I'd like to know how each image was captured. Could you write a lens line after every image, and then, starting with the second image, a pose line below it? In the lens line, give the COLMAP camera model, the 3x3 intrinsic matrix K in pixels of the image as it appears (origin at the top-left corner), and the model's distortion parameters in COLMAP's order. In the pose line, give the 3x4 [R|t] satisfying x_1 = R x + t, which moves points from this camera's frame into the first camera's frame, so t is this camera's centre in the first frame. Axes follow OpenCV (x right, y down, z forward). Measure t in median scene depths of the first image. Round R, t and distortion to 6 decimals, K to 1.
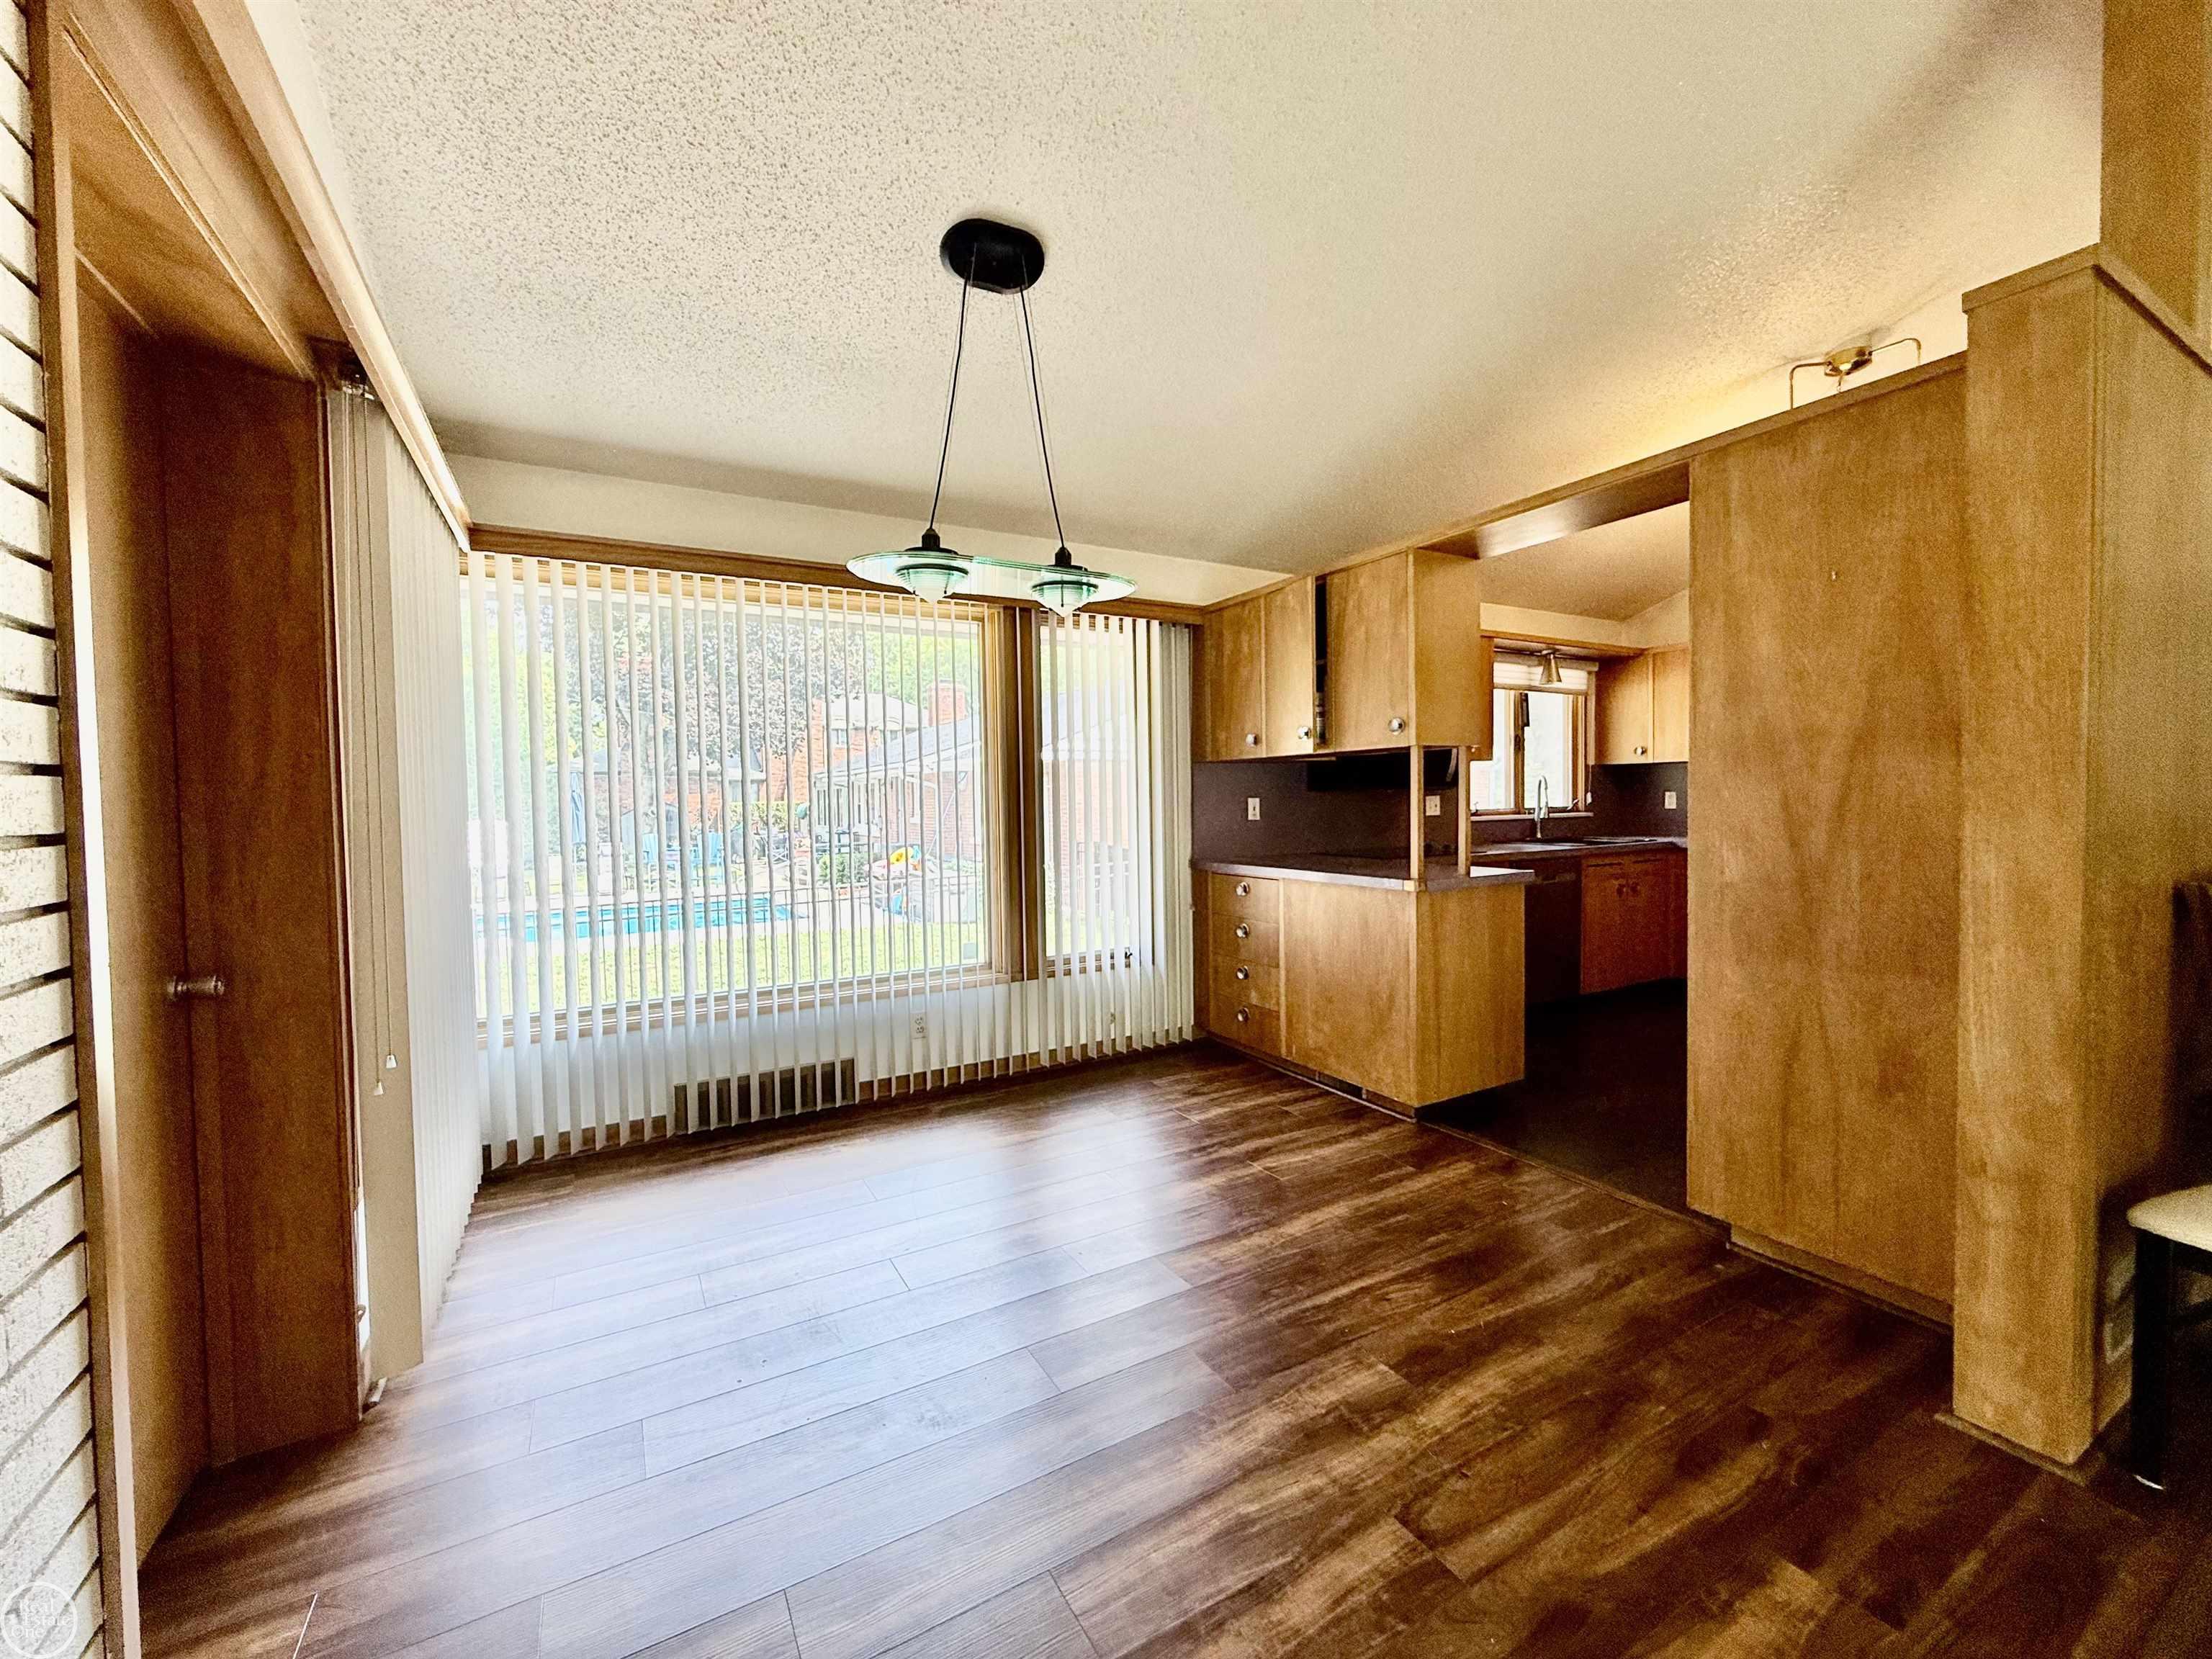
lens RADIAL K [[883.1, 0, 1092.8], [0, 883.1, 835.3], [0, 0, 1]] dist [-0.001561, -0.000016]
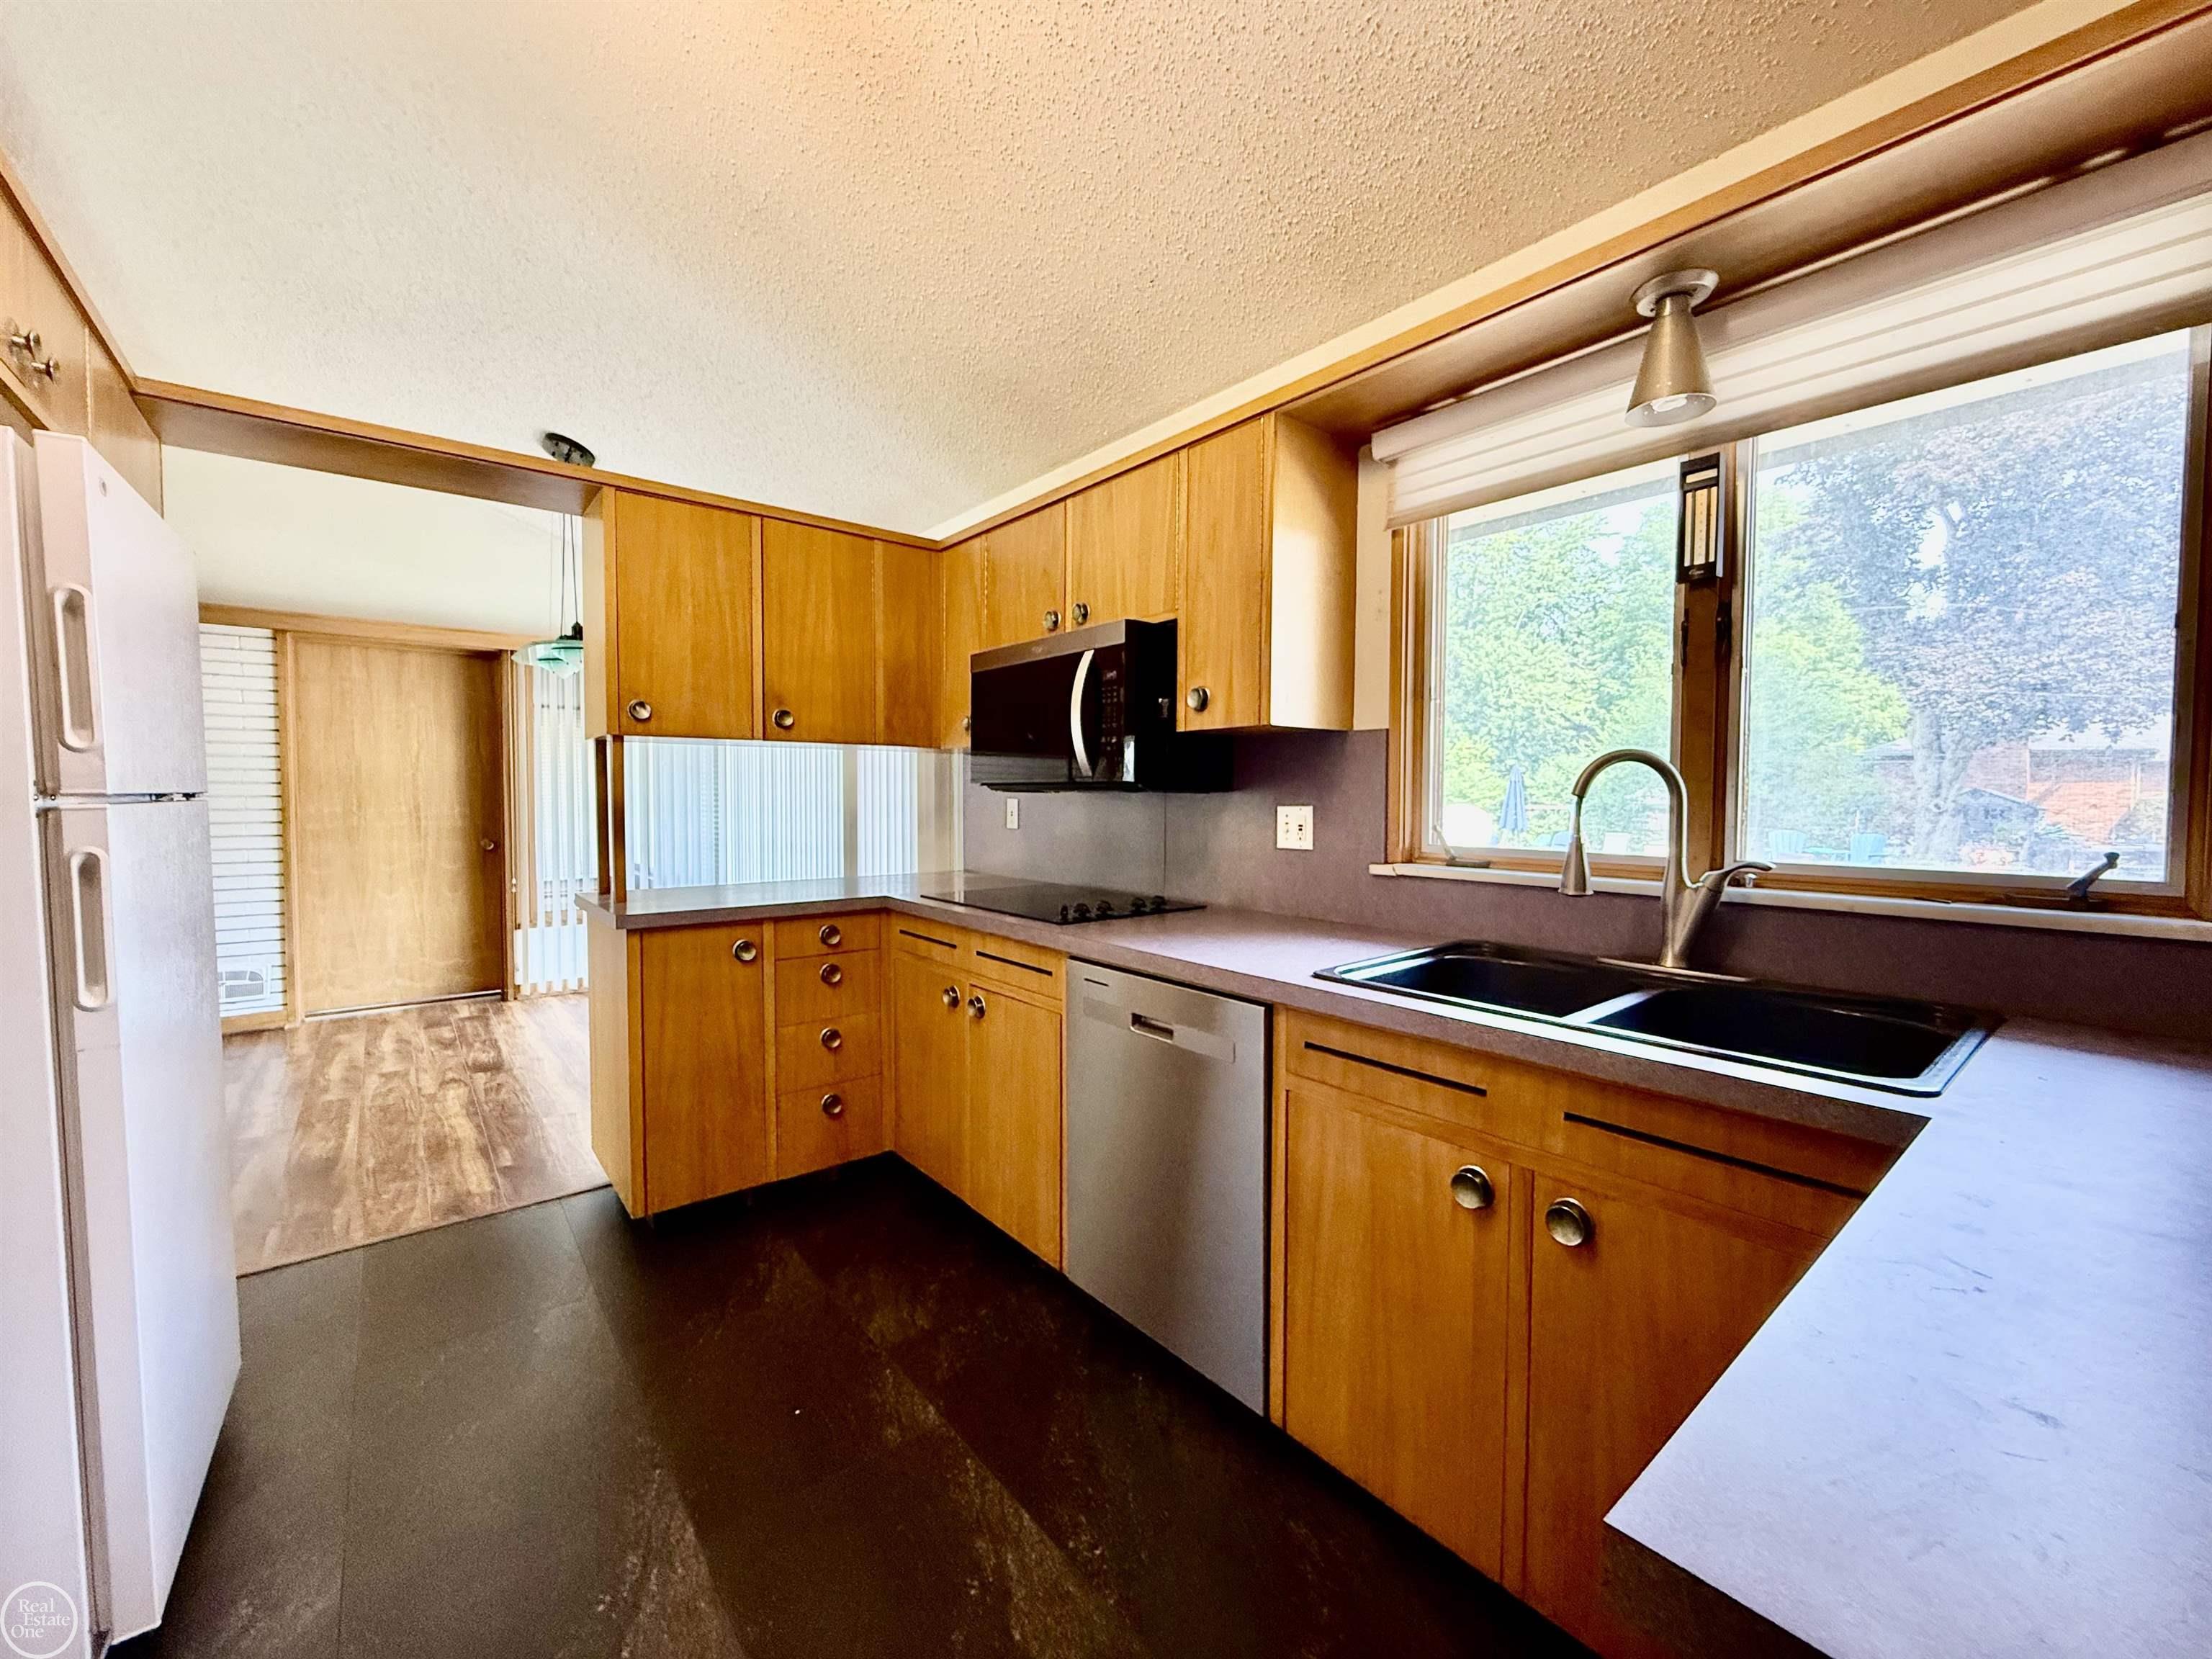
lens RADIAL K [[883.1, 0, 1101.8], [0, 883.1, 836.2], [0, 0, 1]] dist [-0.001561, -0.000016]
pose [[0.169853, 0.066000, -0.983257, 1.504985], [-0.046781, 0.997170, 0.058853, -0.094325], [0.984358, 0.036002, 0.172459, 1.541717]]
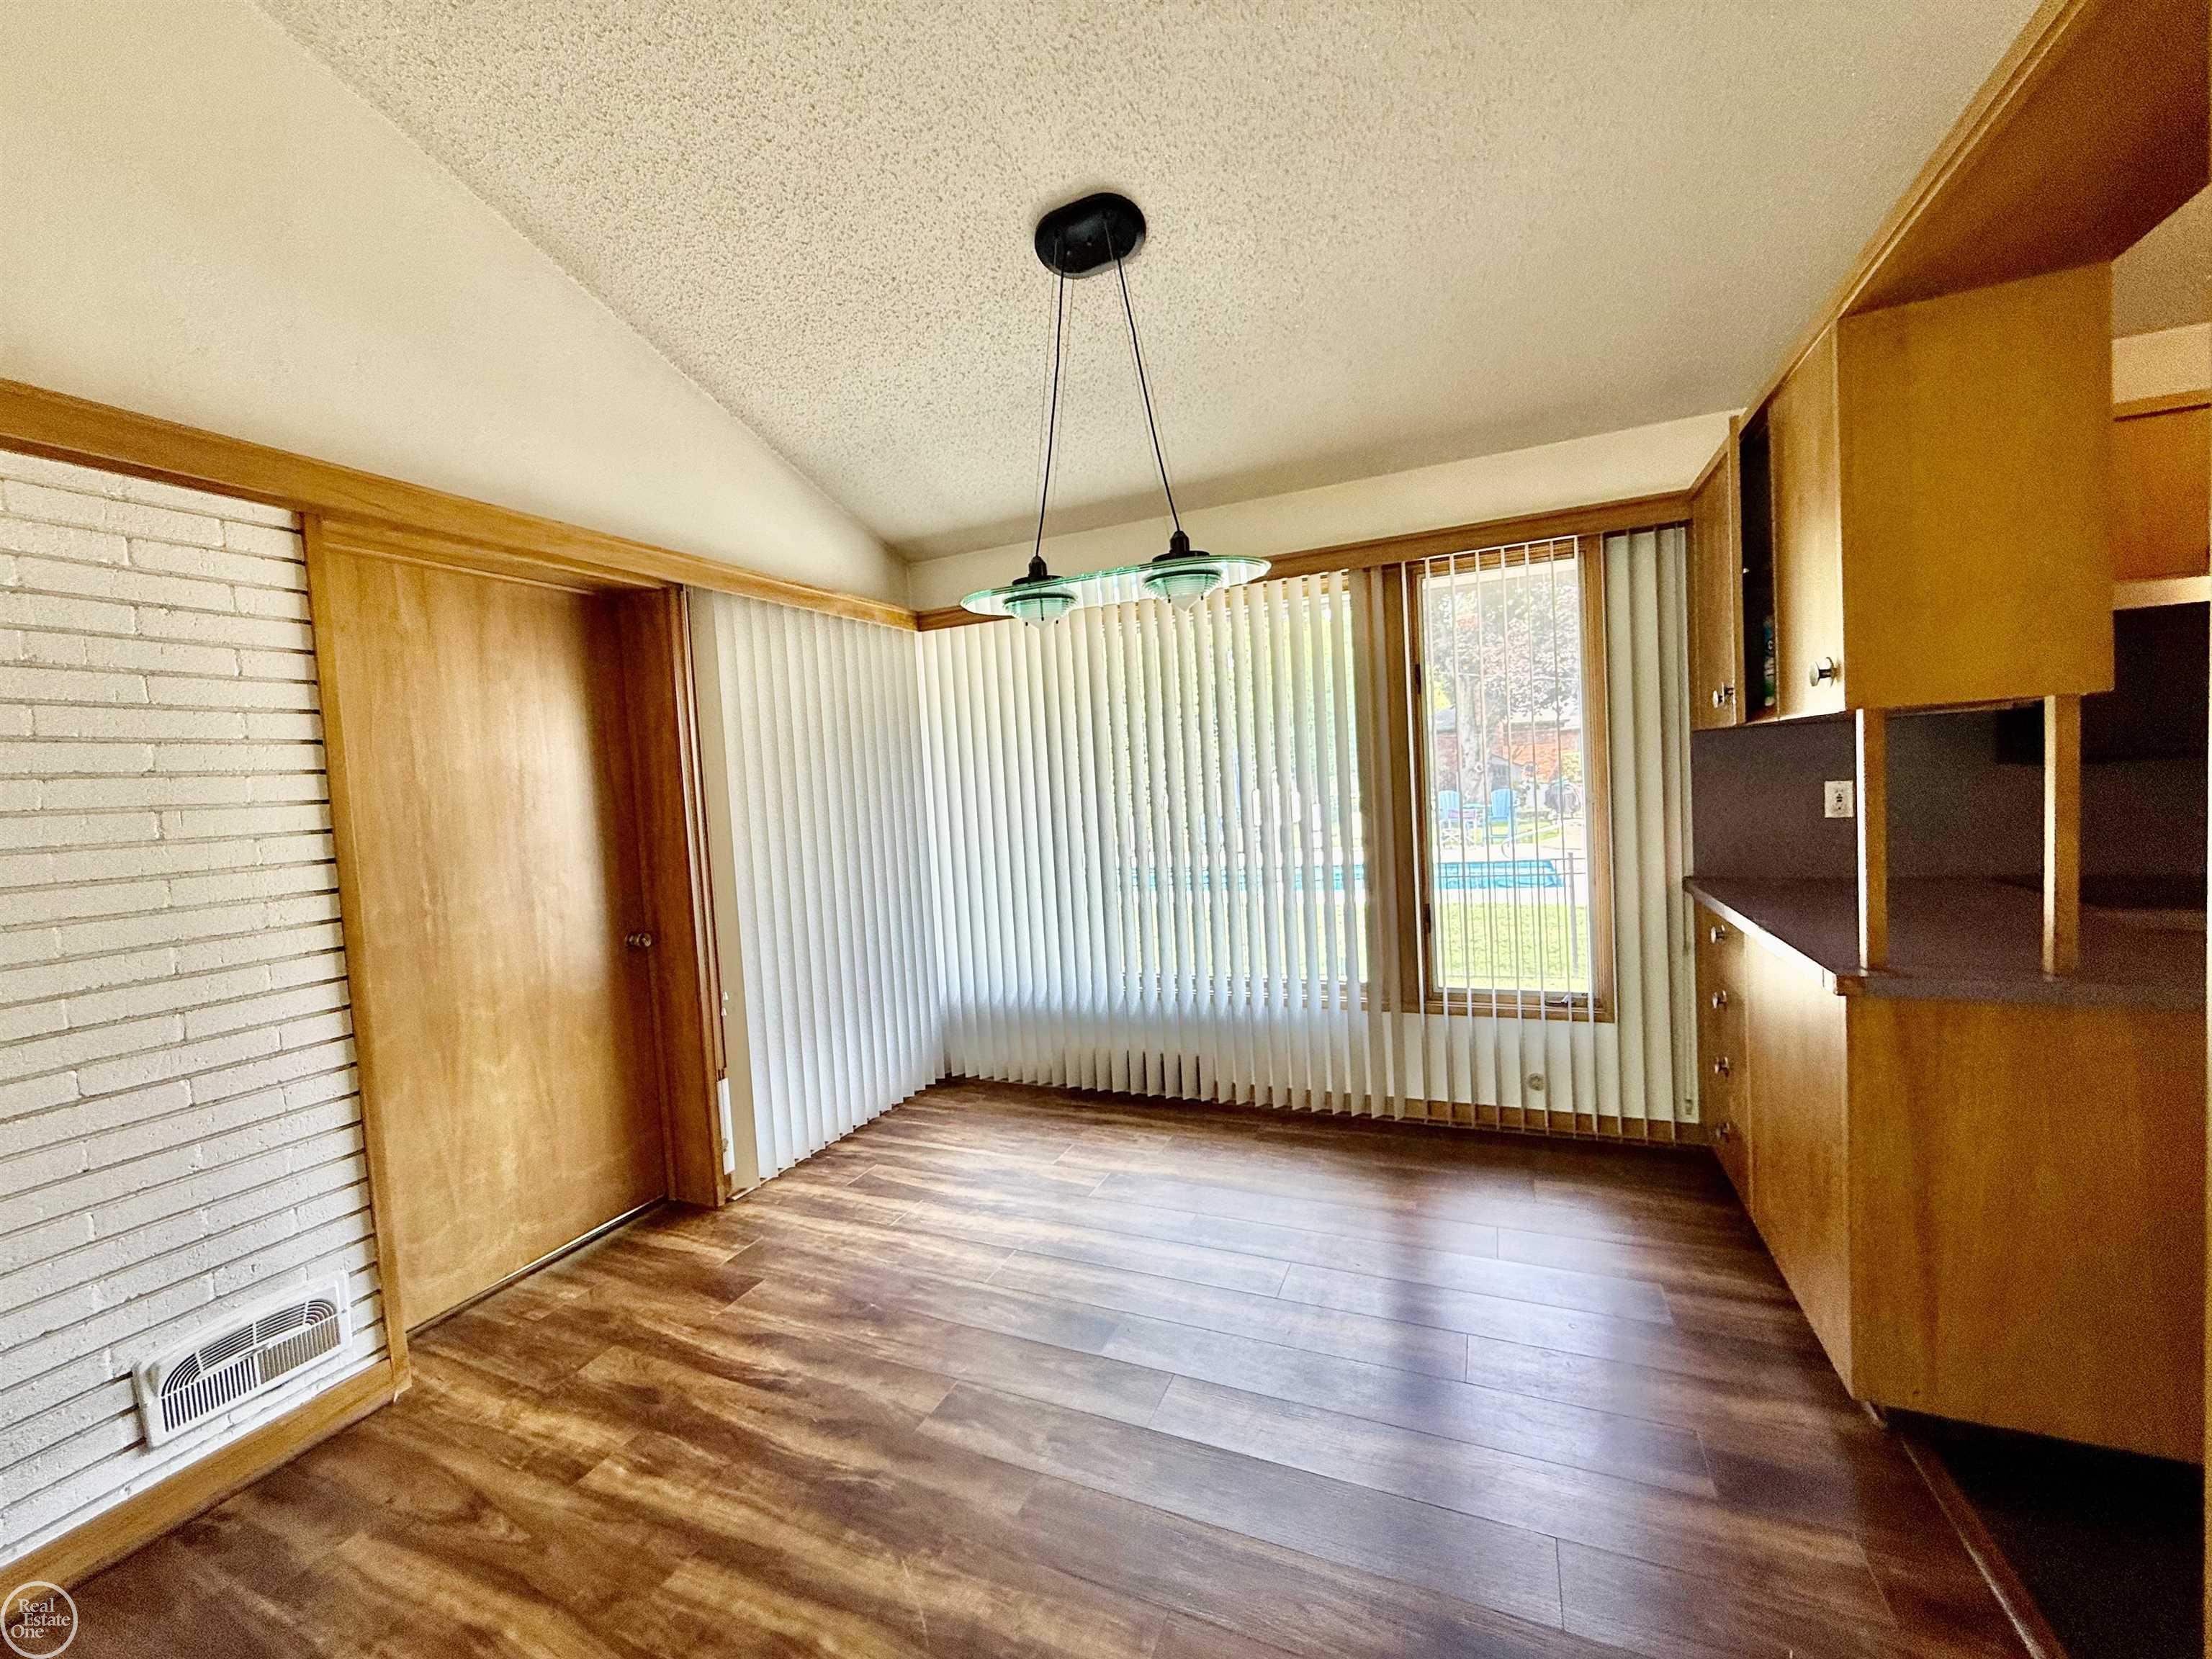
lens RADIAL K [[883.1, 0, 1125.3], [0, 883.1, 836.5], [0, 0, 1]] dist [-0.001561, -0.000016]
pose [[0.597060, 0.032395, -0.801542, 0.592011], [0.018141, 0.998383, 0.053864, -0.071726], [0.801991, -0.046701, 0.595507, 0.403417]]
